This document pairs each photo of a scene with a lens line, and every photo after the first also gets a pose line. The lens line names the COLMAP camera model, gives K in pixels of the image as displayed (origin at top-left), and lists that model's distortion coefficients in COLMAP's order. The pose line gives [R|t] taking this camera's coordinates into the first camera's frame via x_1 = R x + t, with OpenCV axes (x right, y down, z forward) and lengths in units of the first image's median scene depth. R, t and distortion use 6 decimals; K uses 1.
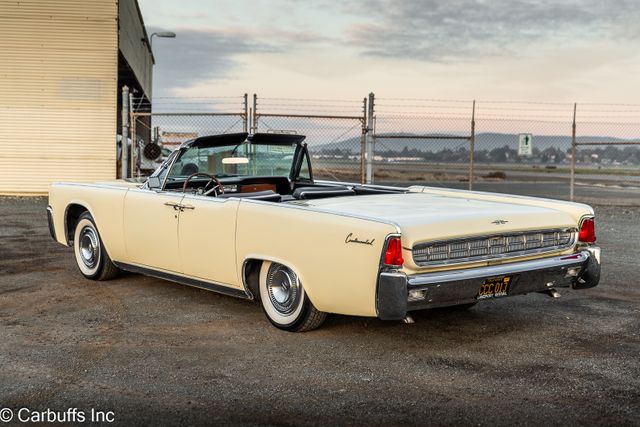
lens RADIAL K [[1054.0, 0, 320.0], [0, 1054.0, 213.5], [0, 0, 1]] dist [0.016187, 0.053870]
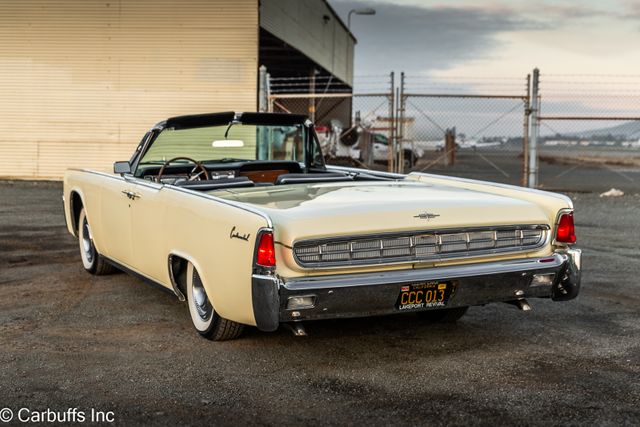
lens RADIAL K [[1129.8, 0, 320.0], [0, 1129.8, 213.5], [0, 0, 1]] dist [-0.007592, 0.055626]
pose [[0.969040, 0.011968, -0.246613, 0.109540], [-0.010145, 0.999911, 0.008661, -0.000195], [0.246695, -0.005891, 0.969075, 0.047111]]
